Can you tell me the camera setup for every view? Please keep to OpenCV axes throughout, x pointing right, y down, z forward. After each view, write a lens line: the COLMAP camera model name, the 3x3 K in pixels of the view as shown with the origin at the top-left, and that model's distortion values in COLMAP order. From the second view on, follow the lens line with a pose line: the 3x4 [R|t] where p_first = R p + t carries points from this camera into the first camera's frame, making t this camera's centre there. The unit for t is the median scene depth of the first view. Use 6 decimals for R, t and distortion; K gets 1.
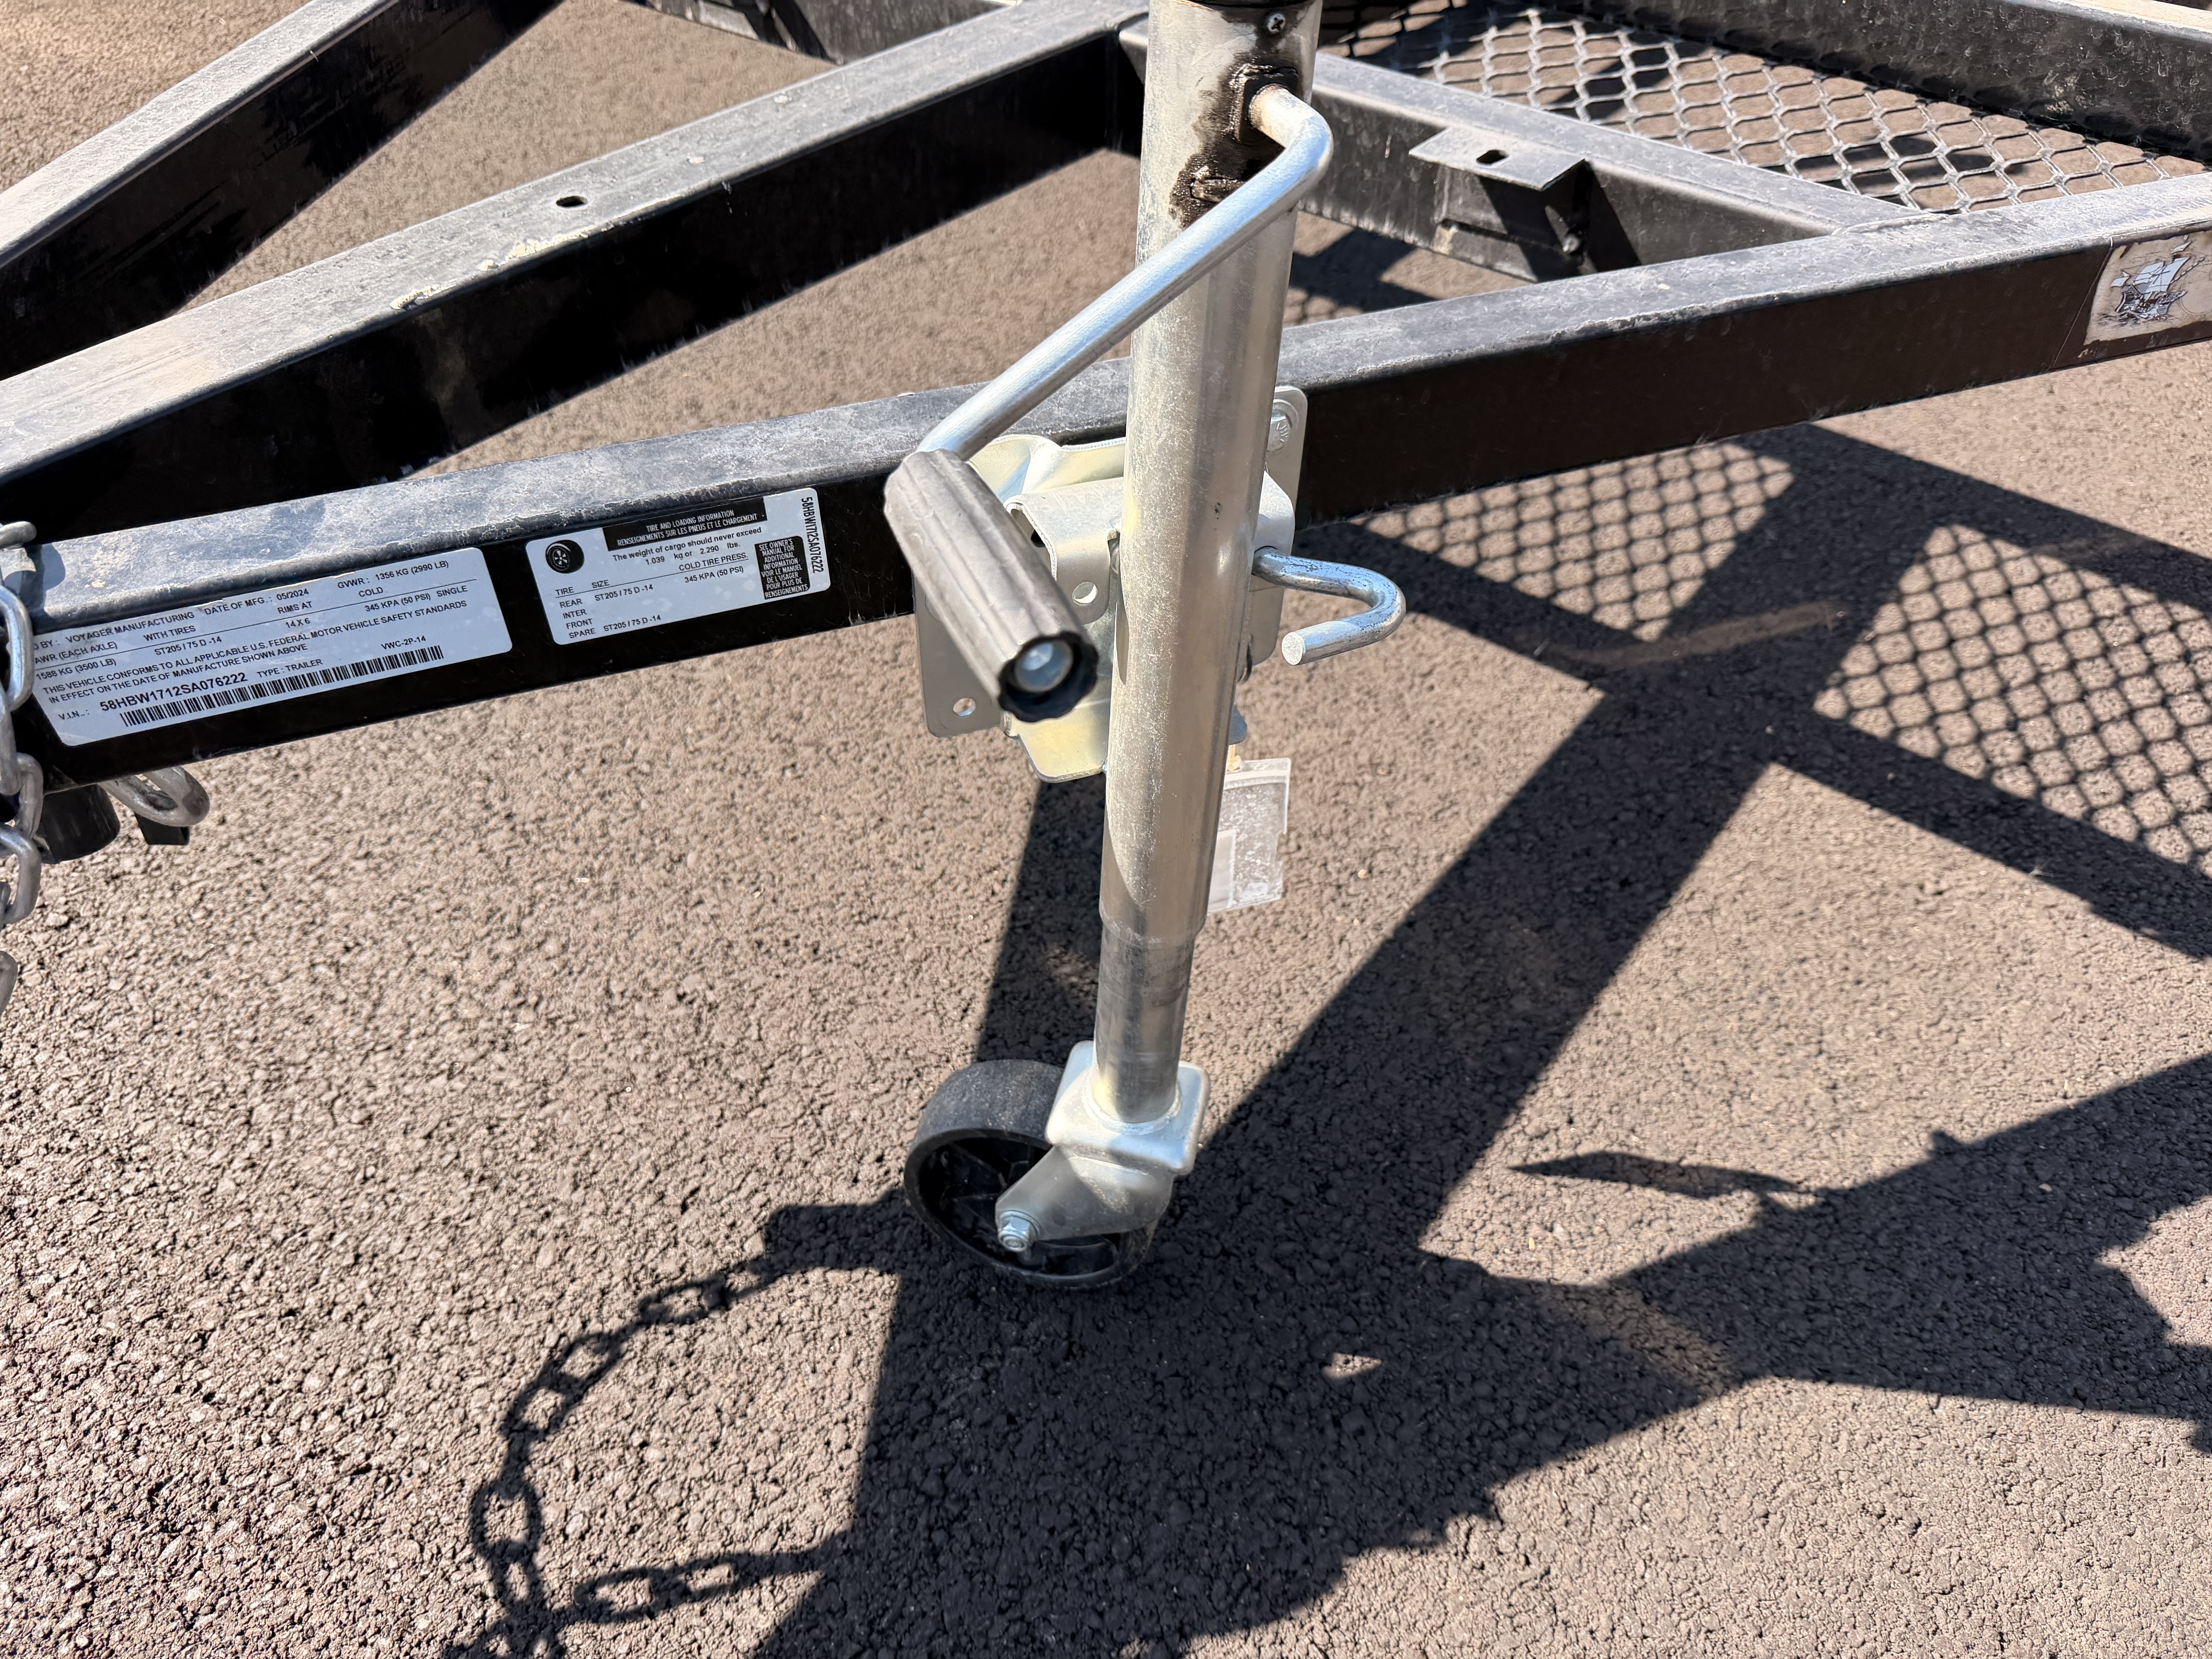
lens RADIAL K [[1542.2, 0, 1080.2], [0, 1542.2, 876.2], [0, 0, 1]] dist [0.063896, -0.111828]
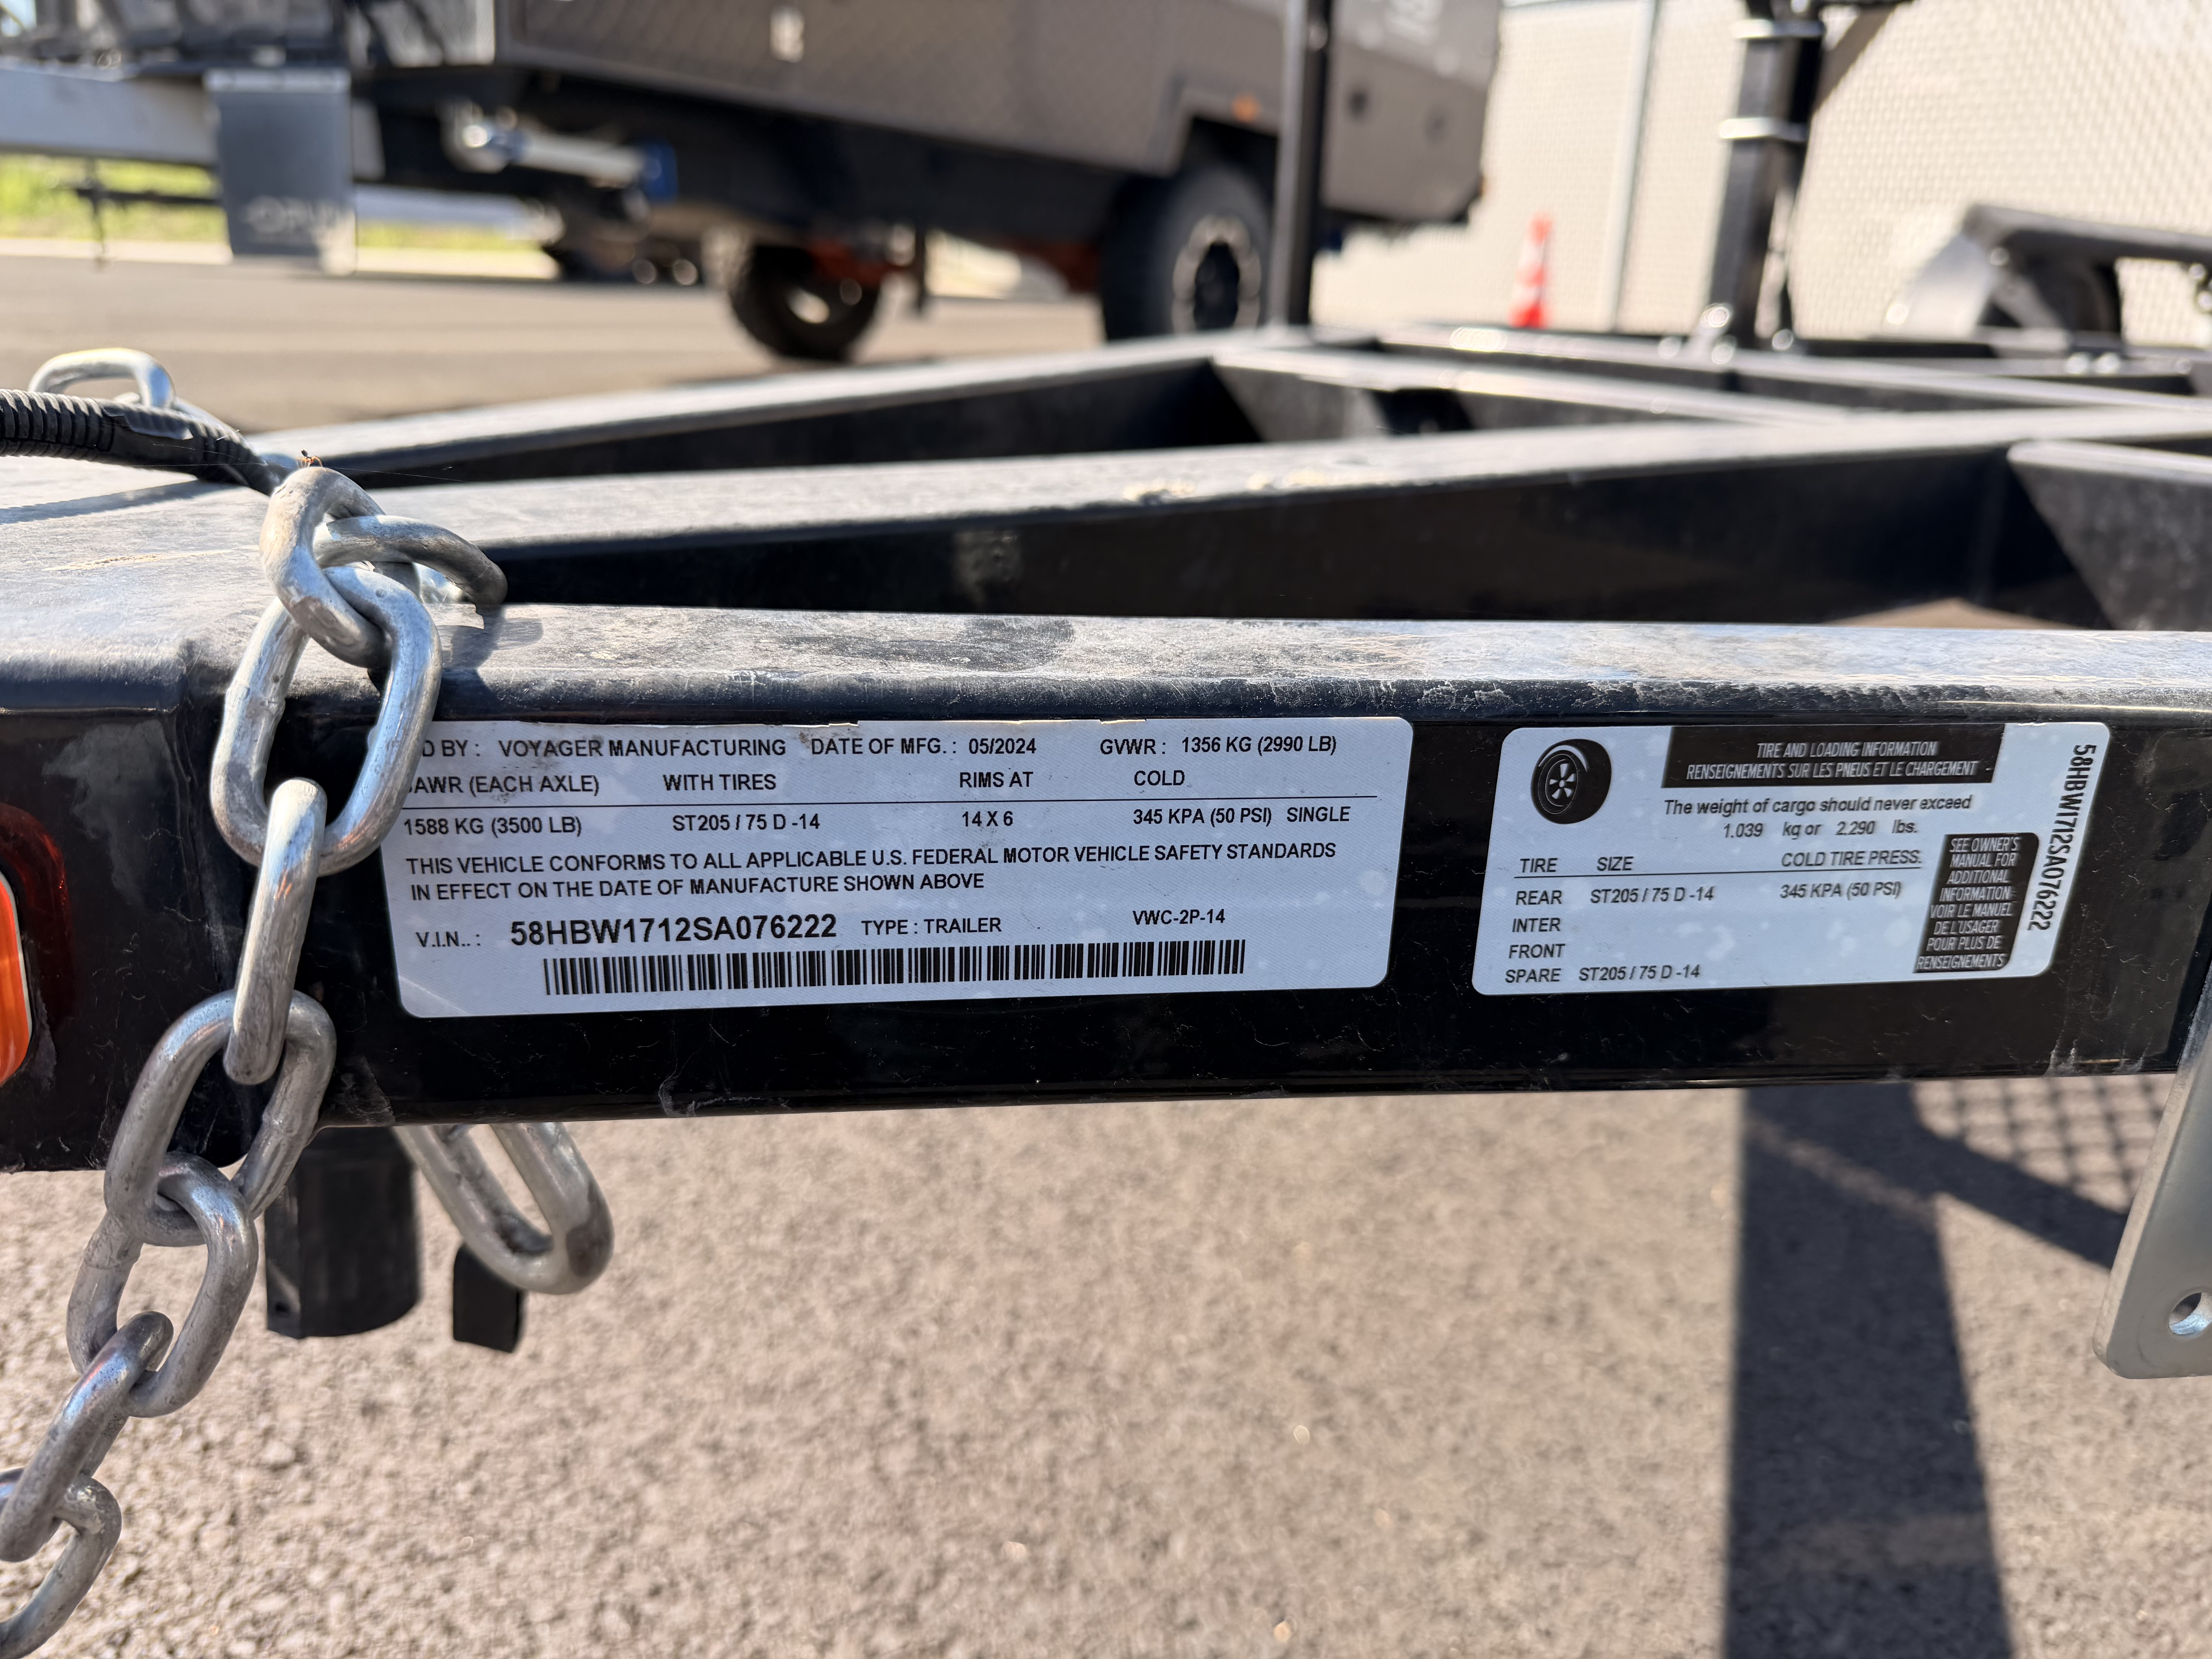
lens RADIAL K [[1609.1, 0, 1099.9], [0, 1609.1, 843.6], [0, 0, 1]] dist [0.004625, -0.098205]
pose [[0.973637, 0.107054, -0.201421, -0.355888], [-0.183705, 0.891455, -0.414198, 0.020706], [0.135217, 0.440281, 0.887620, 0.569845]]
